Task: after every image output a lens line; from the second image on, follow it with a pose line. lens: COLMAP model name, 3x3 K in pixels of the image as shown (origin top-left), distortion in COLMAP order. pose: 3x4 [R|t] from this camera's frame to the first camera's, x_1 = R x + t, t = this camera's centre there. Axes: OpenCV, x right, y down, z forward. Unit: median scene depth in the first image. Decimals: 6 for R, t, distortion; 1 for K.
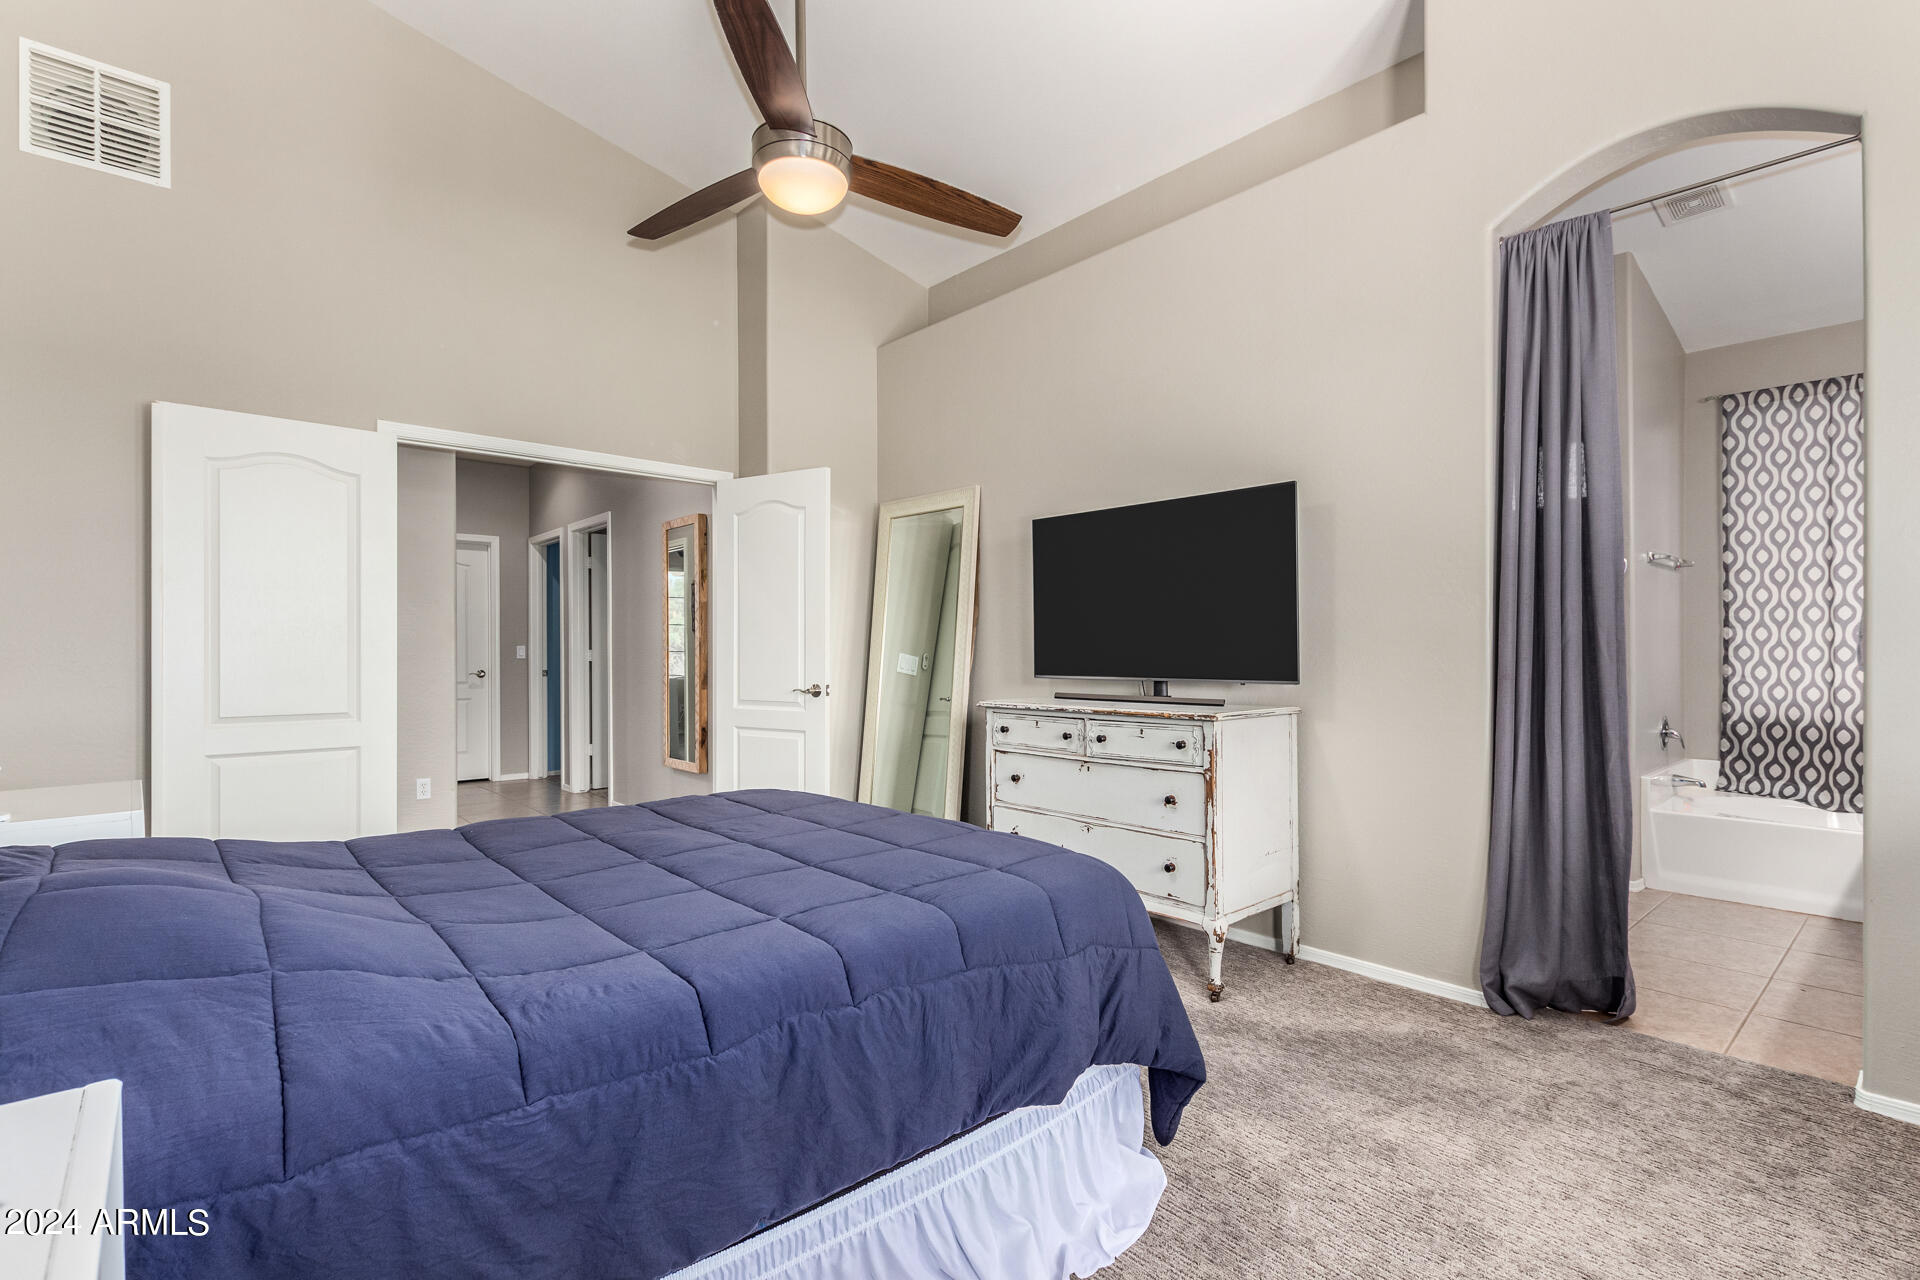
lens RADIAL K [[884.4, 0, 960.0], [0, 884.4, 640.0], [0, 0, 1]] dist [0.005828, -0.003560]
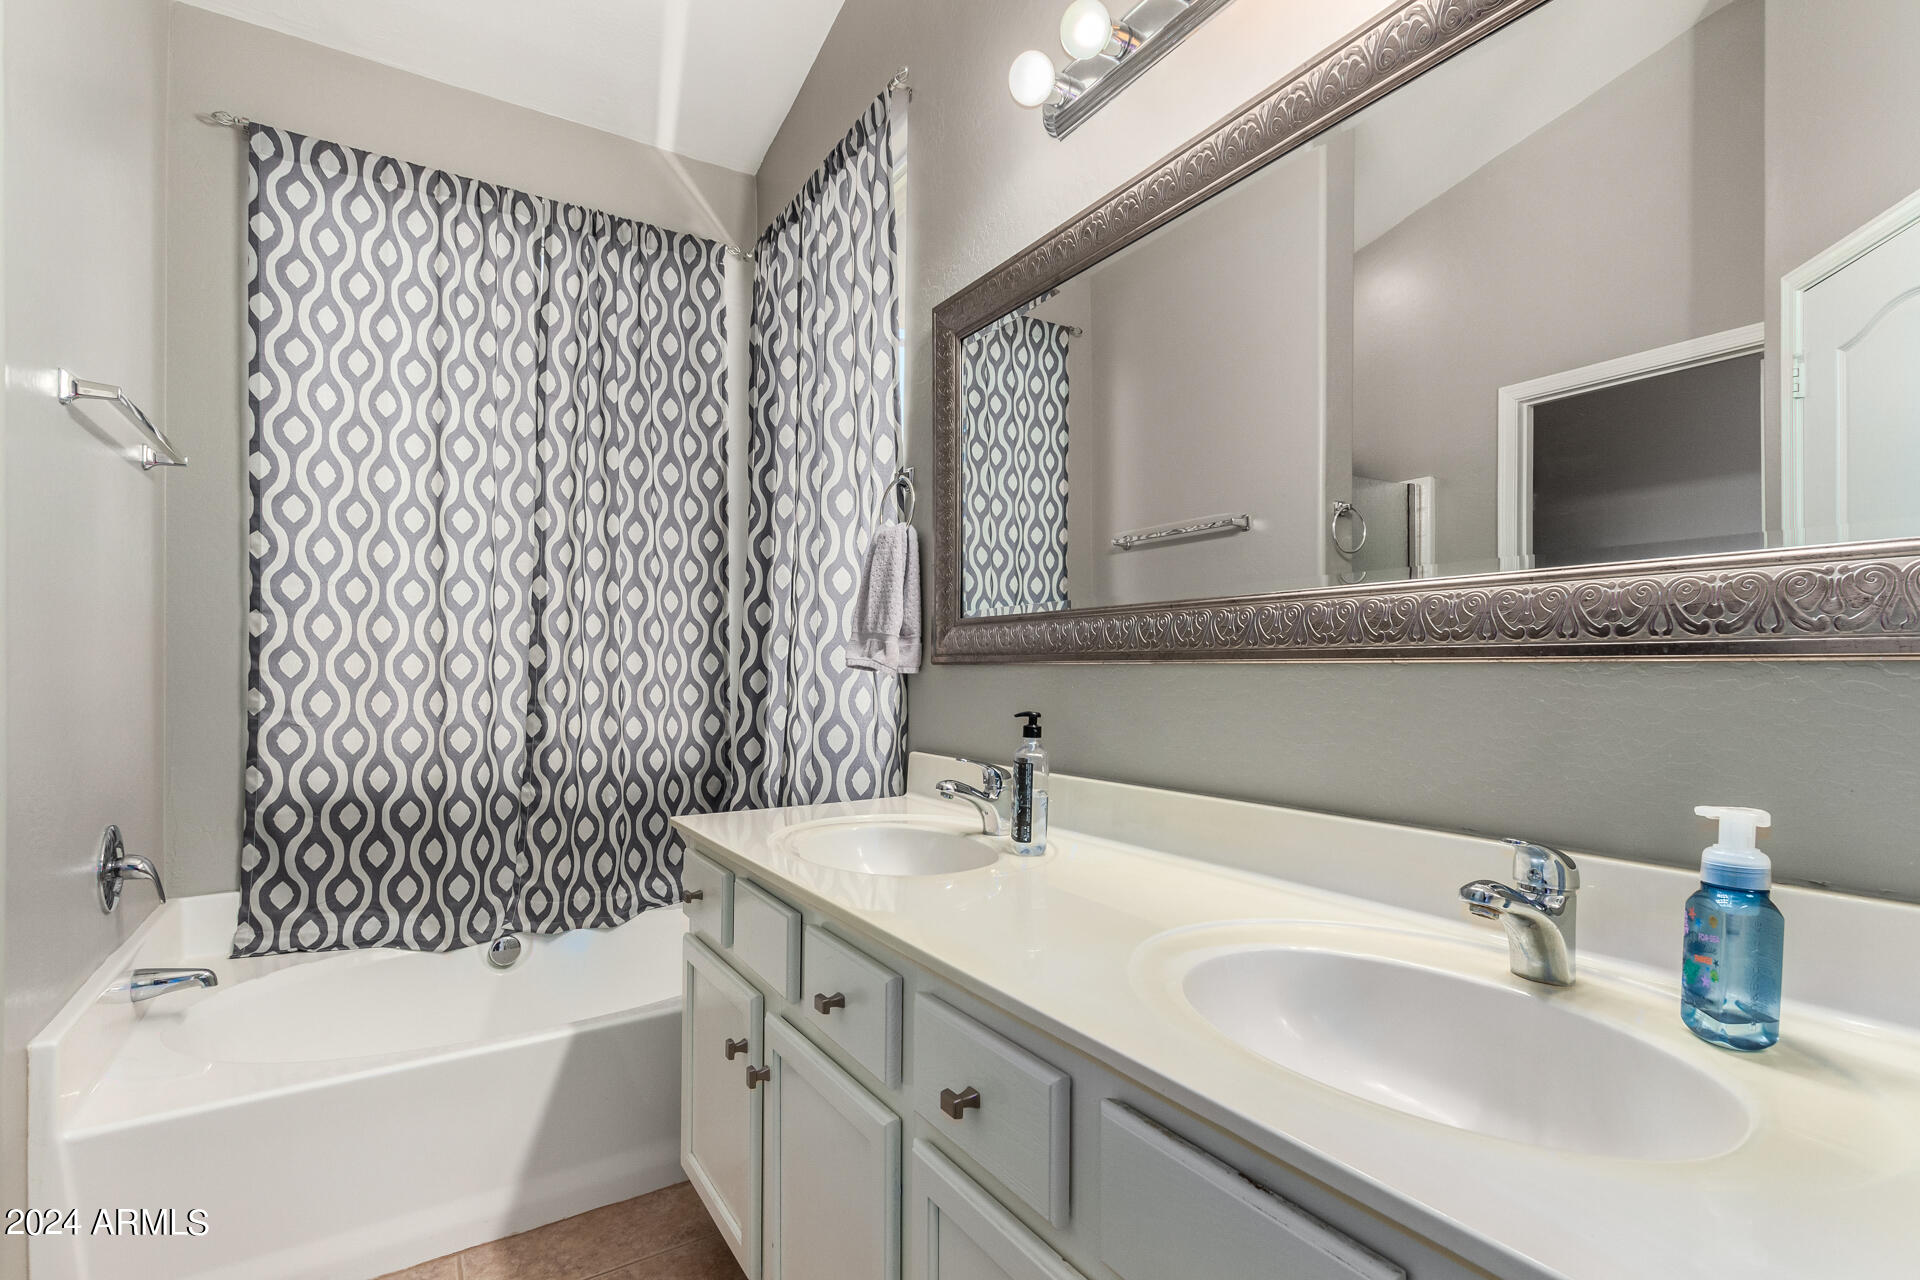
lens RADIAL K [[900.0, 0, 969.4], [0, 900.0, 670.2], [0, 0, 1]] dist [0.008724, -0.000817]
pose [[0.152792, 0.000200, 0.988258, 0.449193], [-0.006986, 0.999975, 0.000877, 0.014746], [-0.988234, -0.007038, 0.152790, 0.554658]]
